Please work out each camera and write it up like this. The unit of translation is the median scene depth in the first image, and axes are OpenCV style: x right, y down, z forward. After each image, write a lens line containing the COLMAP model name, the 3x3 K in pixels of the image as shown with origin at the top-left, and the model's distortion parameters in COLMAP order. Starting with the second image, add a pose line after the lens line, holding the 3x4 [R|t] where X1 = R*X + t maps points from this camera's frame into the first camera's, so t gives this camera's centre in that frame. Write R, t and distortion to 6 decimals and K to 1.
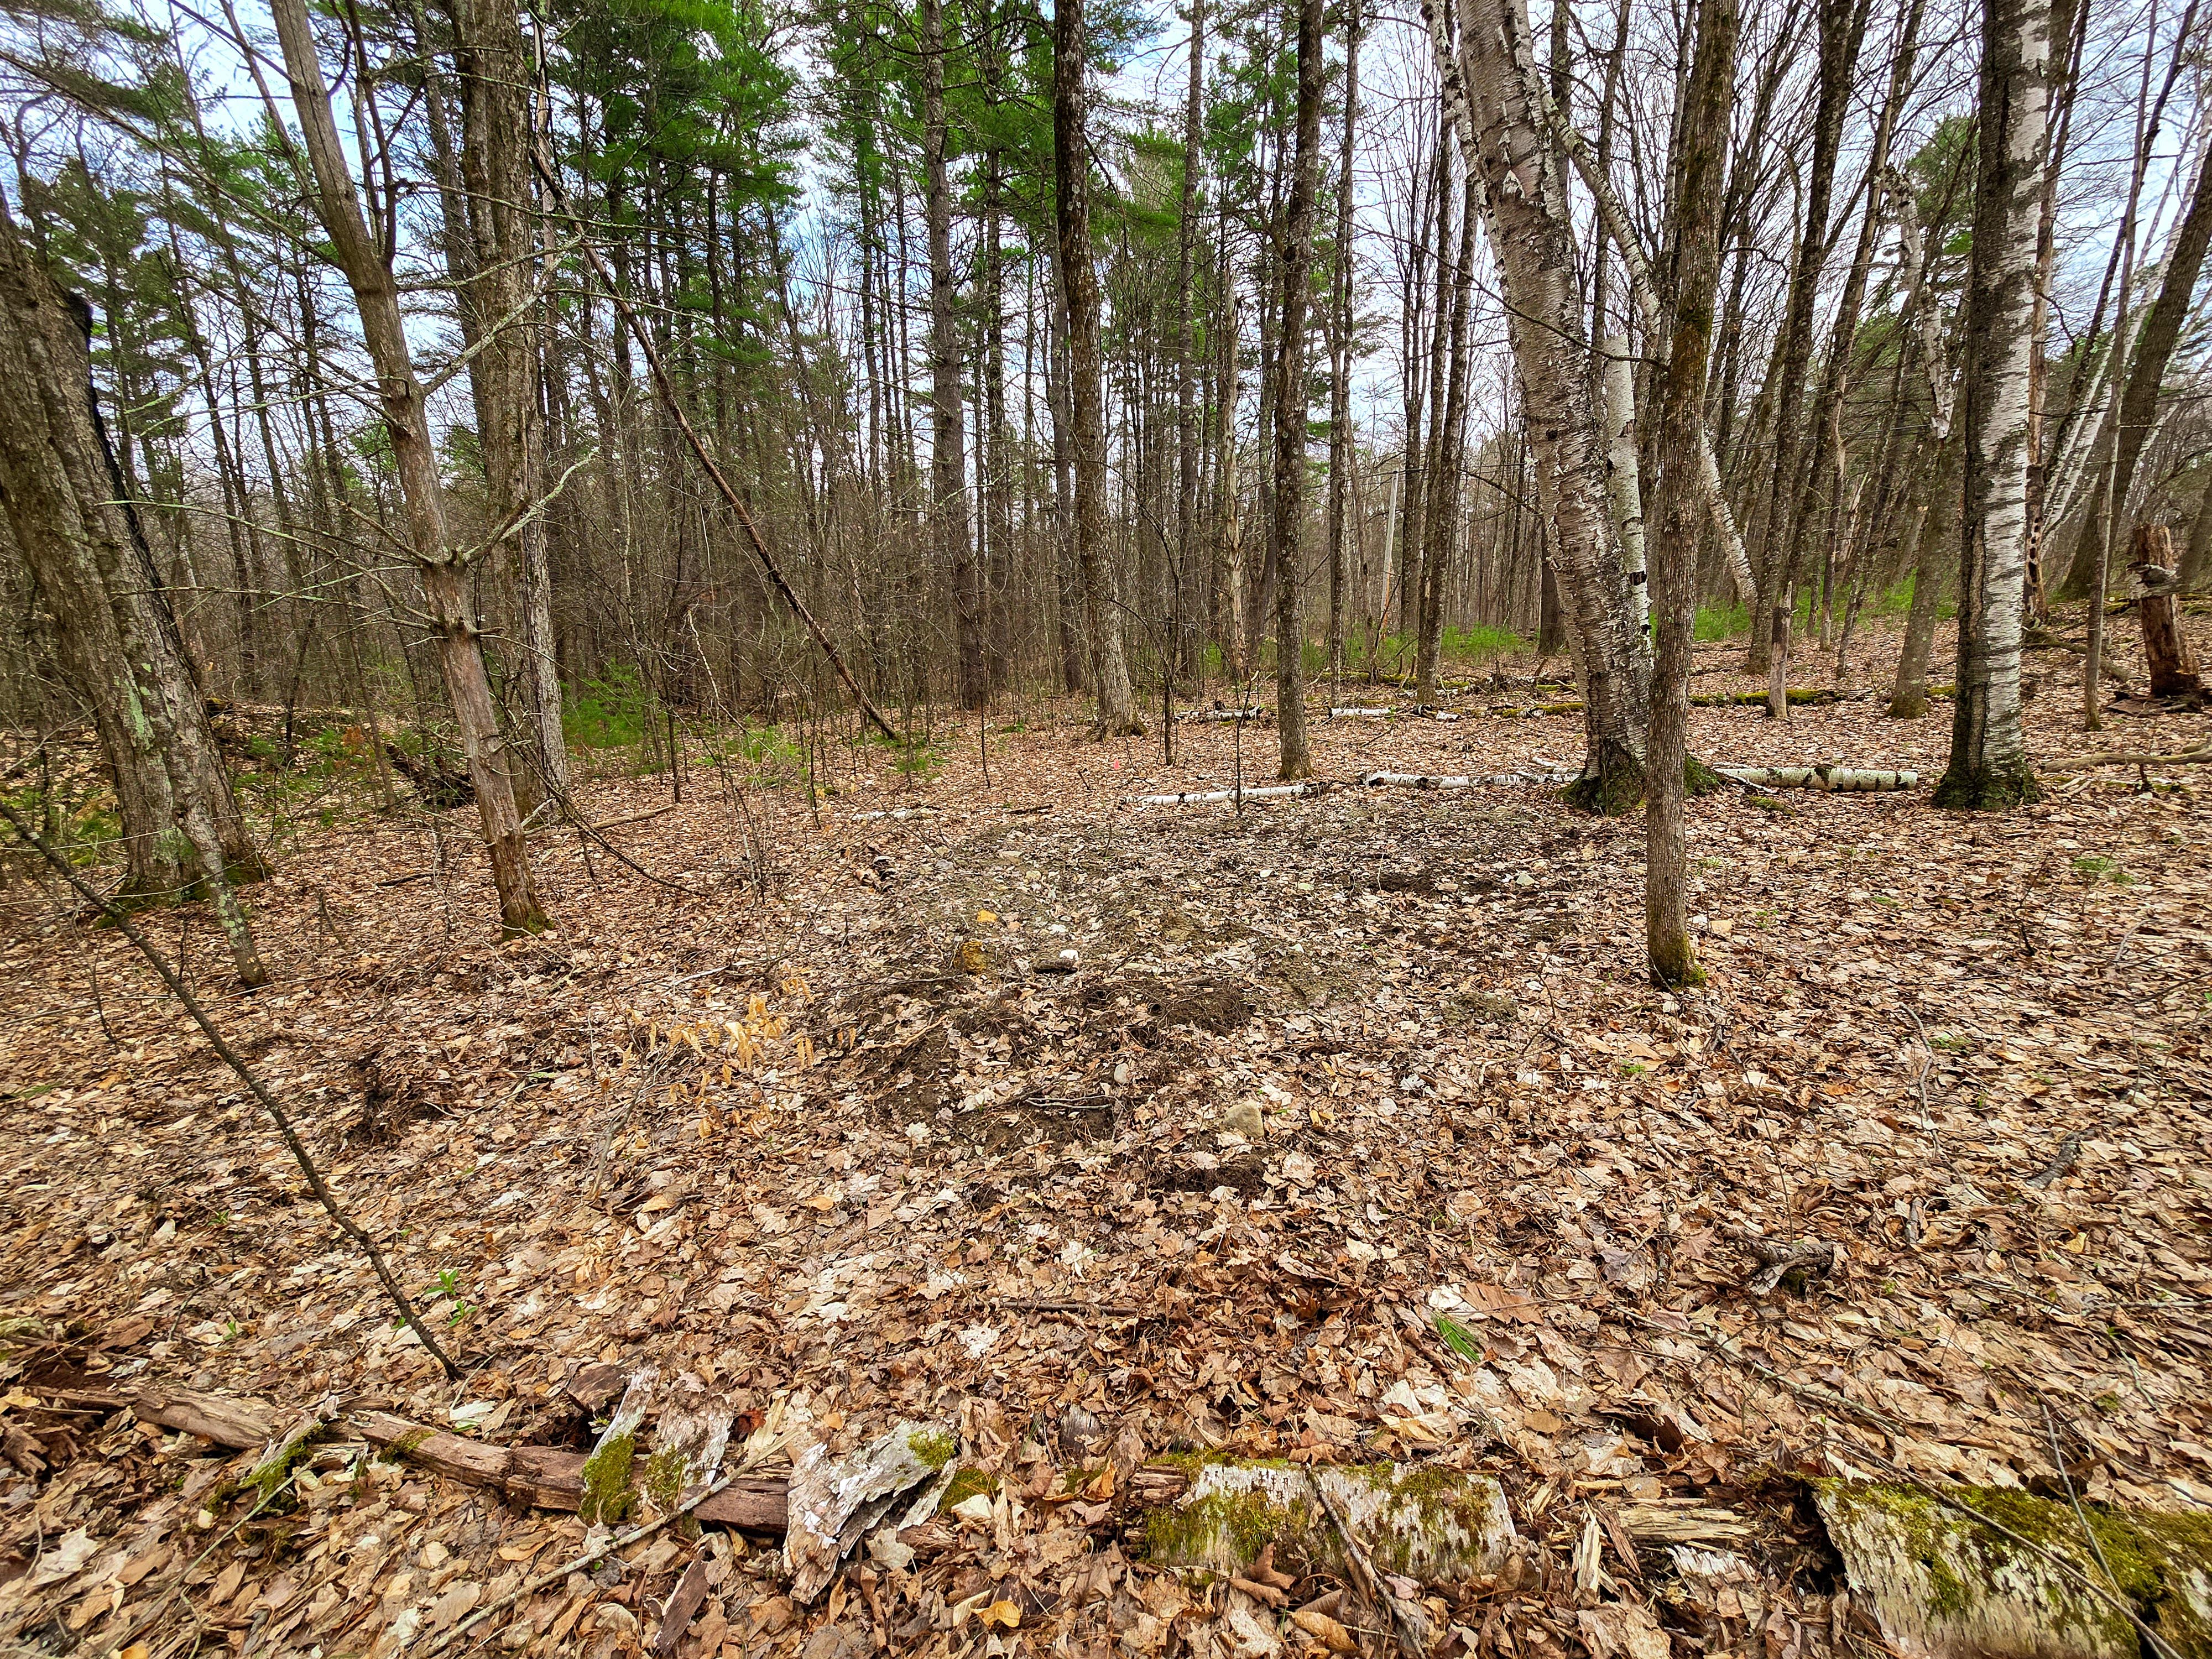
lens RADIAL K [[886.8, 0, 1092.9], [0, 886.8, 827.7], [0, 0, 1]] dist [-0.005444, 0.003309]
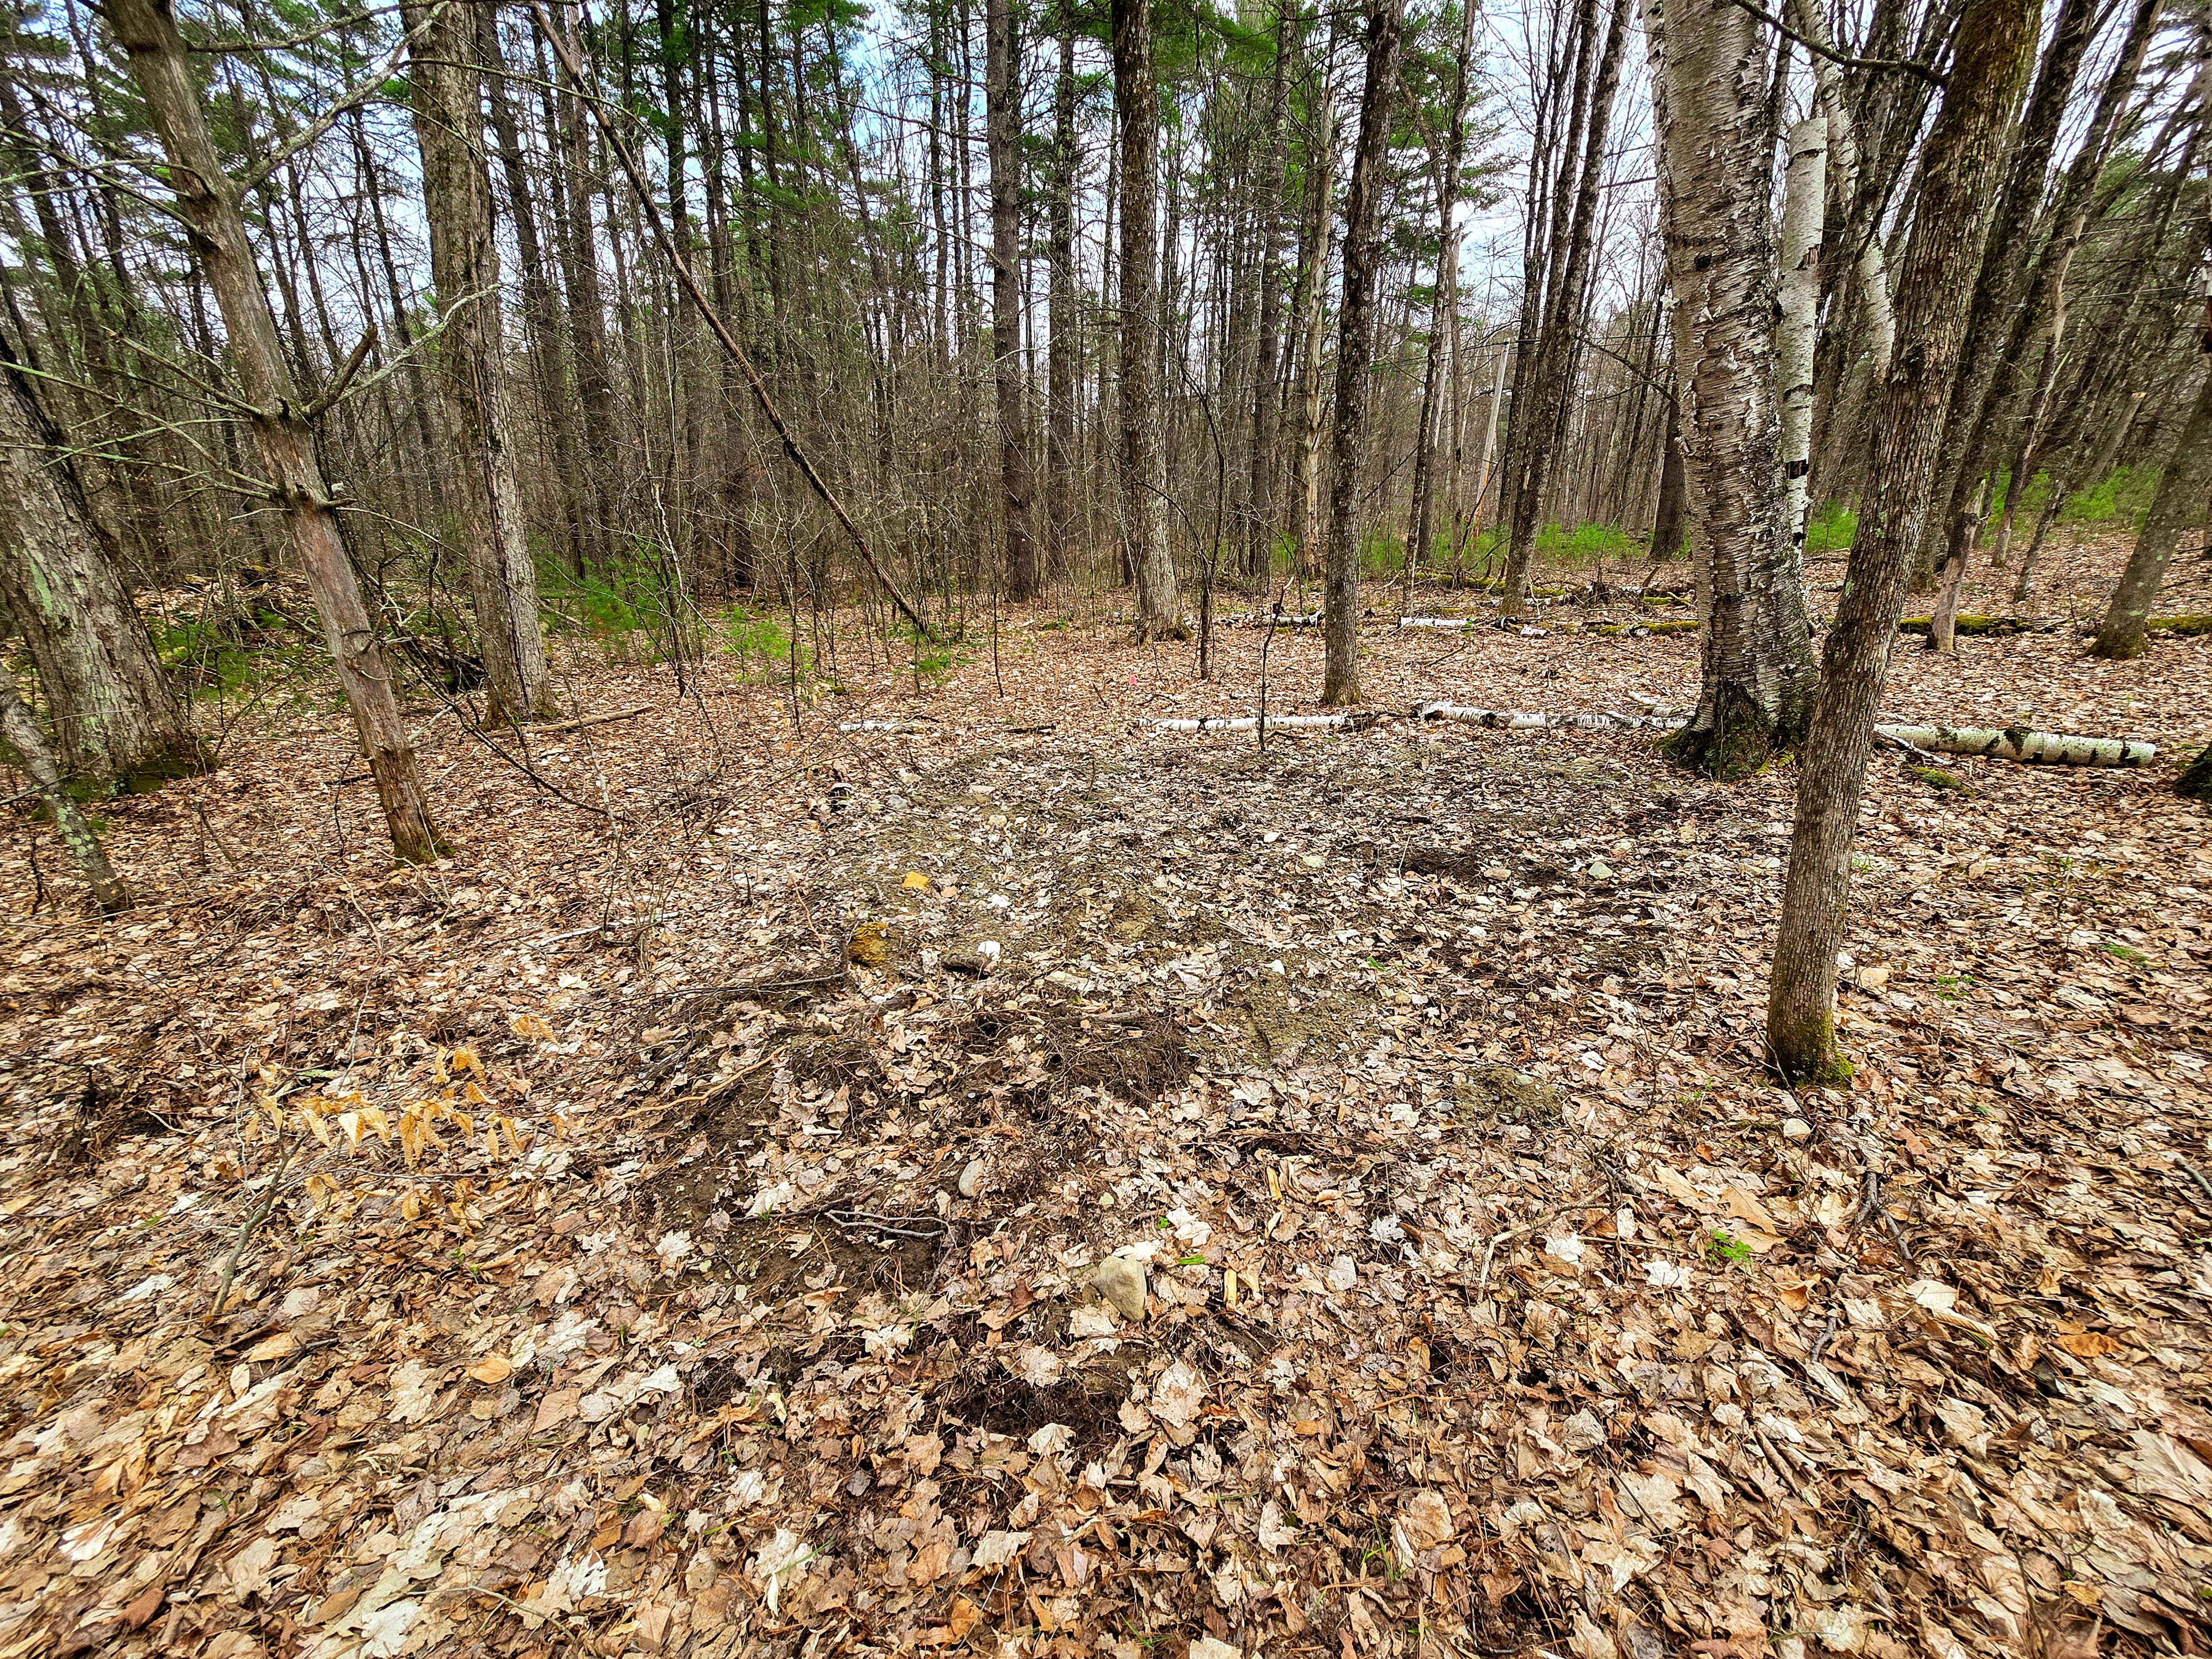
lens RADIAL K [[886.8, 0, 1106.0], [0, 886.8, 824.8], [0, 0, 1]] dist [-0.005444, 0.003309]
pose [[0.997001, 0.047279, -0.061265, 0.100116], [-0.039882, 0.992355, 0.116793, -0.051341], [0.066319, -0.113999, 0.991265, 0.203011]]
